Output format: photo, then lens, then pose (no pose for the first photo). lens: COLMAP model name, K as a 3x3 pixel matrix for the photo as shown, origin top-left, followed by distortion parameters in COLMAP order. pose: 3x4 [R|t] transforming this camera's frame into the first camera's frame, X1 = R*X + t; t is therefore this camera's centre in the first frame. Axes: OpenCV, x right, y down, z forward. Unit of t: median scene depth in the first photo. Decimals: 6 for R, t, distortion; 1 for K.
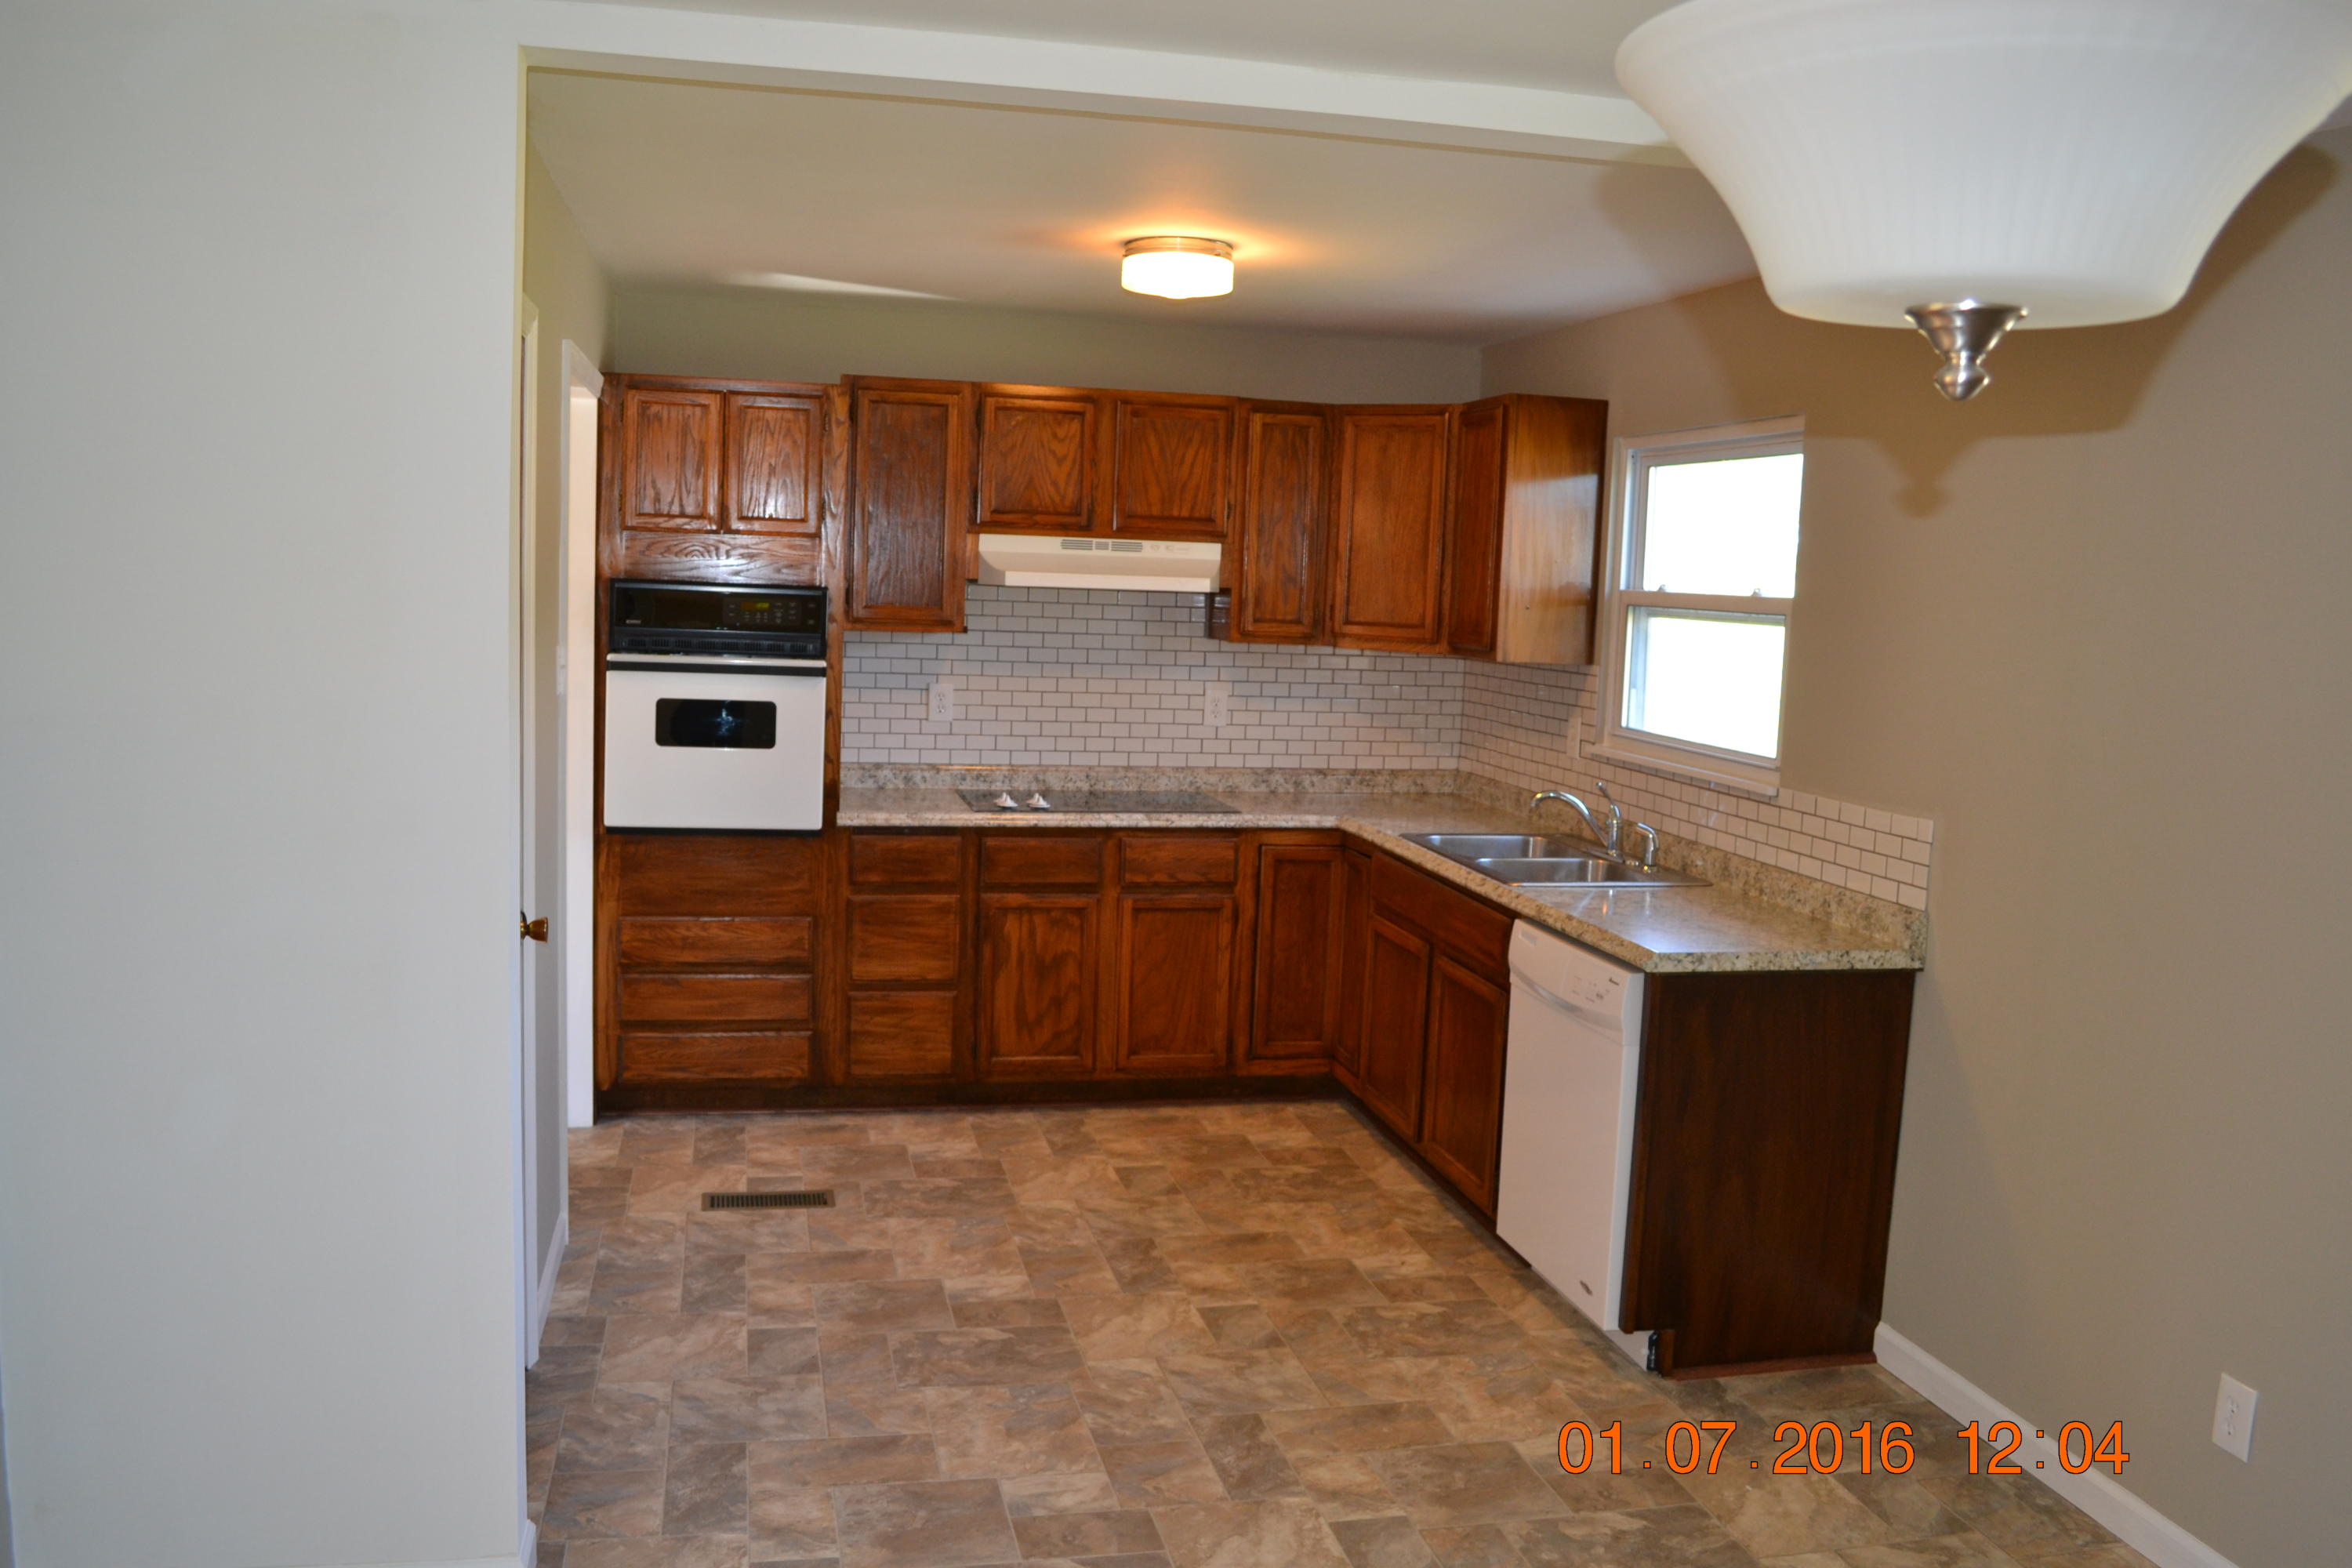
lens RADIAL K [[1844.7, 0, 1179.0], [0, 1844.7, 779.6], [0, 0, 1]] dist [-0.065947, -0.002159]
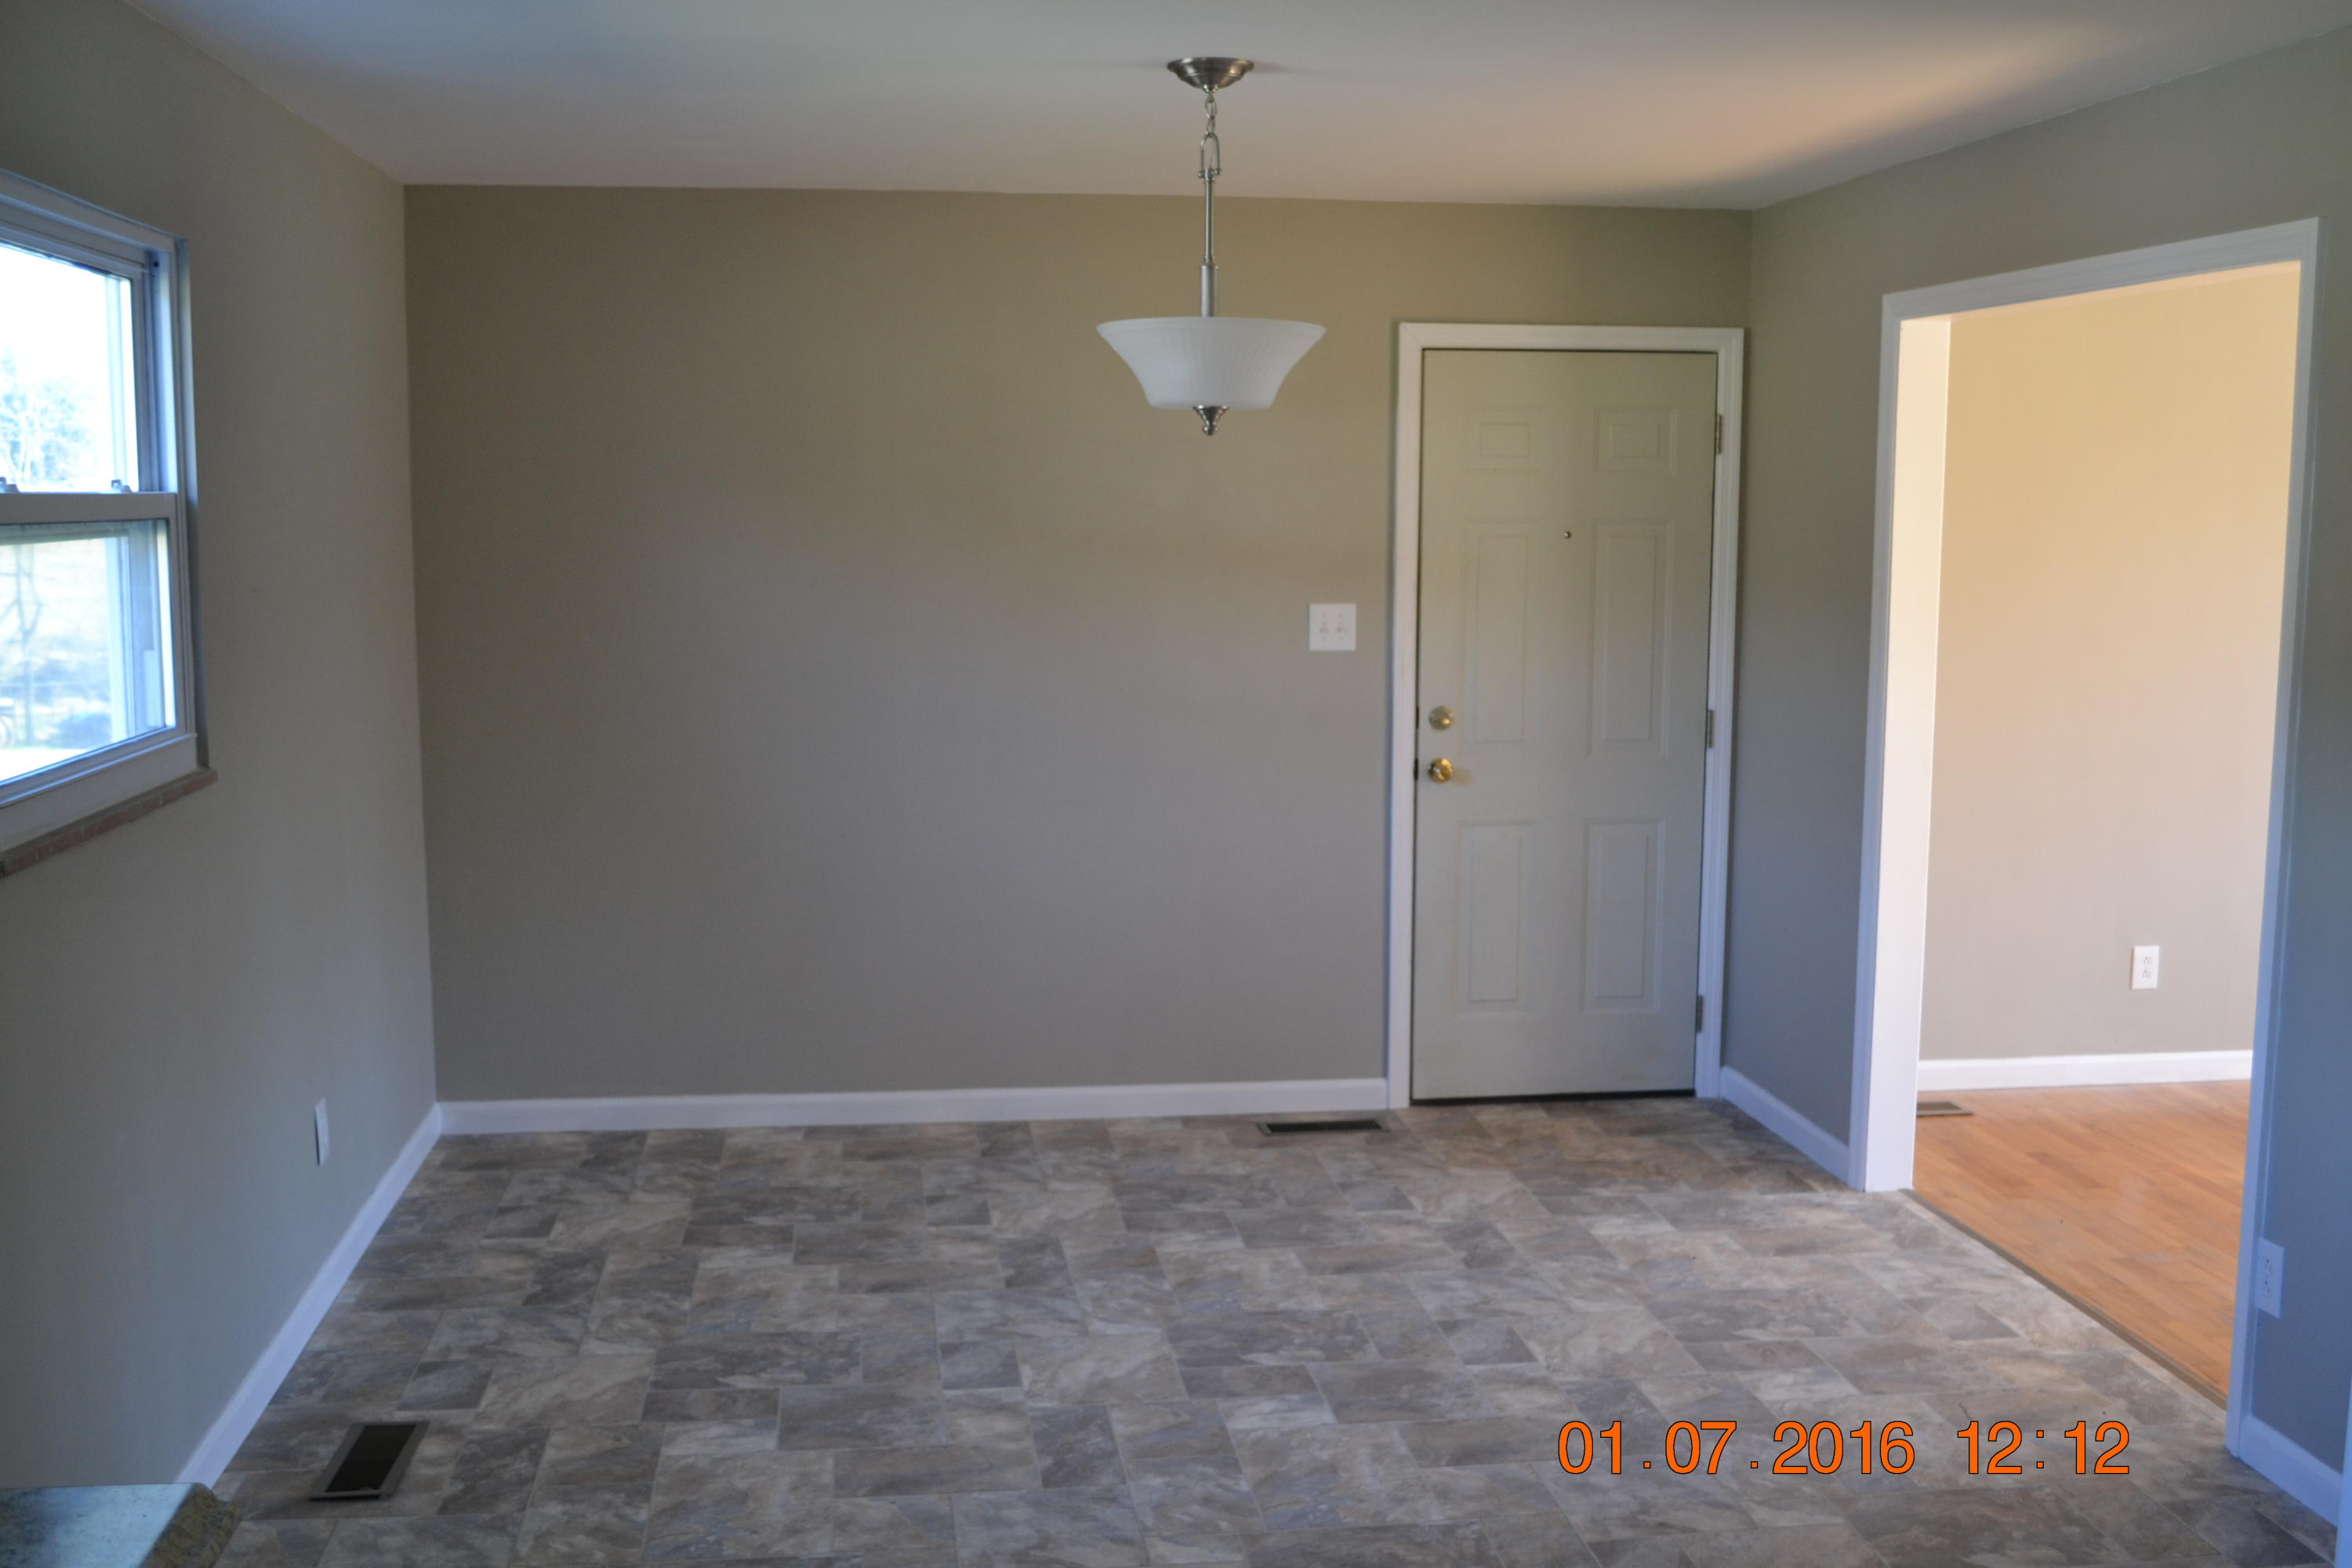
lens RADIAL K [[2421.8, 0, 1175.9], [0, 2421.8, 787.3], [0, 0, 1]] dist [0.012463, 0.000000]
pose [[-0.995060, -0.053180, 0.083828, -0.133177], [-0.032422, 0.972201, 0.231892, -0.222913], [-0.093830, 0.228029, -0.969123, 1.937336]]
